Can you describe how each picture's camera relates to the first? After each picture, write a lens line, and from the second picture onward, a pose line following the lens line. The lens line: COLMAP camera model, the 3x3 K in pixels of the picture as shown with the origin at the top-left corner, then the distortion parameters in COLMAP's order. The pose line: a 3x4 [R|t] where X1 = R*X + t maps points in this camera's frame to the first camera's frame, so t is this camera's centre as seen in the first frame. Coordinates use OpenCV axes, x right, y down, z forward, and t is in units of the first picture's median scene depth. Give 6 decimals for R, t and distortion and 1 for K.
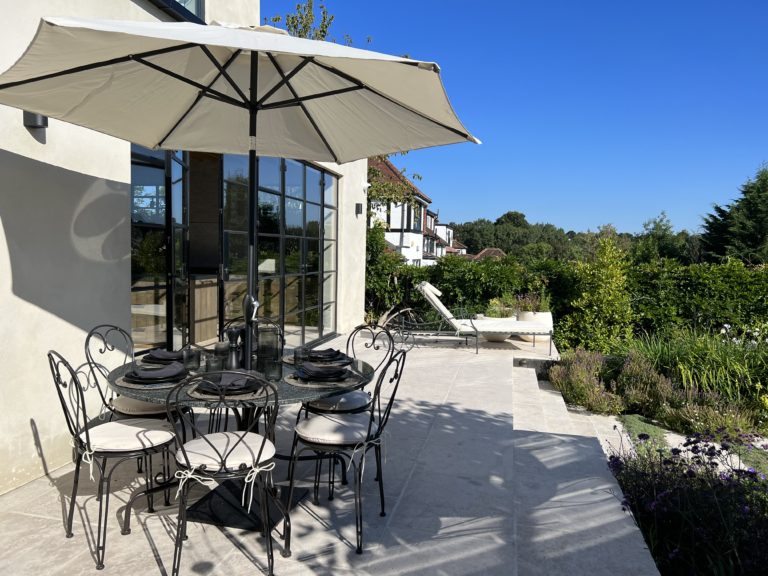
lens RADIAL K [[571.8, 0, 384.0], [0, 571.8, 288.0], [0, 0, 1]] dist [0.050555, -0.002713]
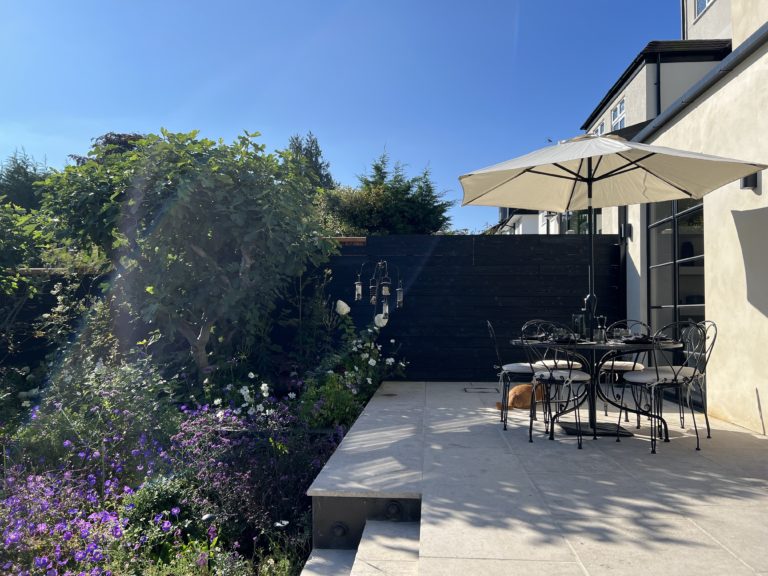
lens RADIAL K [[571.8, 0, 384.0], [0, 571.8, 288.0], [0, 0, 1]] dist [0.050555, -0.002713]
pose [[-0.991359, -0.039416, -0.125114, 0.388107], [-0.042708, 0.998806, 0.023737, -0.012316], [0.124029, 0.028875, -0.991858, 1.777702]]
